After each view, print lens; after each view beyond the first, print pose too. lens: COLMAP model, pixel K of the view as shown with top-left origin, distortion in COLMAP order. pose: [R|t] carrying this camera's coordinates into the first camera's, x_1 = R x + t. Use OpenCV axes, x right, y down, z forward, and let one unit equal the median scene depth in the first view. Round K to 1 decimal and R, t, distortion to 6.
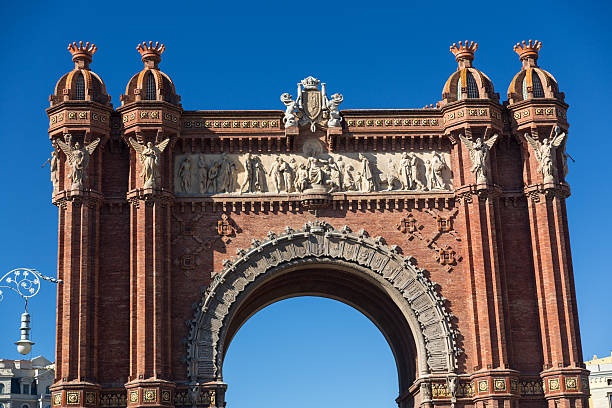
lens RADIAL K [[1423.7, 0, 301.1], [0, 1423.7, 191.1], [0, 0, 1]] dist [-0.081722, 0.000000]
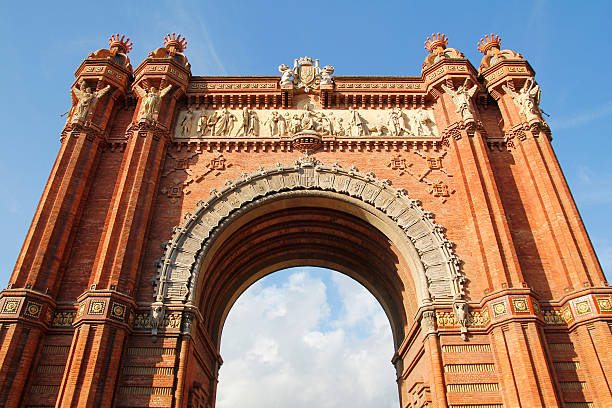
lens RADIAL K [[489.8, 0, 302.8], [0, 489.8, 208.2], [0, 0, 1]] dist [-0.123578, 0.090691]
pose [[0.997080, -0.008223, -0.075924, 0.033835], [-0.015416, 0.952046, -0.305568, 0.161540], [0.074796, 0.305846, 0.949139, 0.679841]]
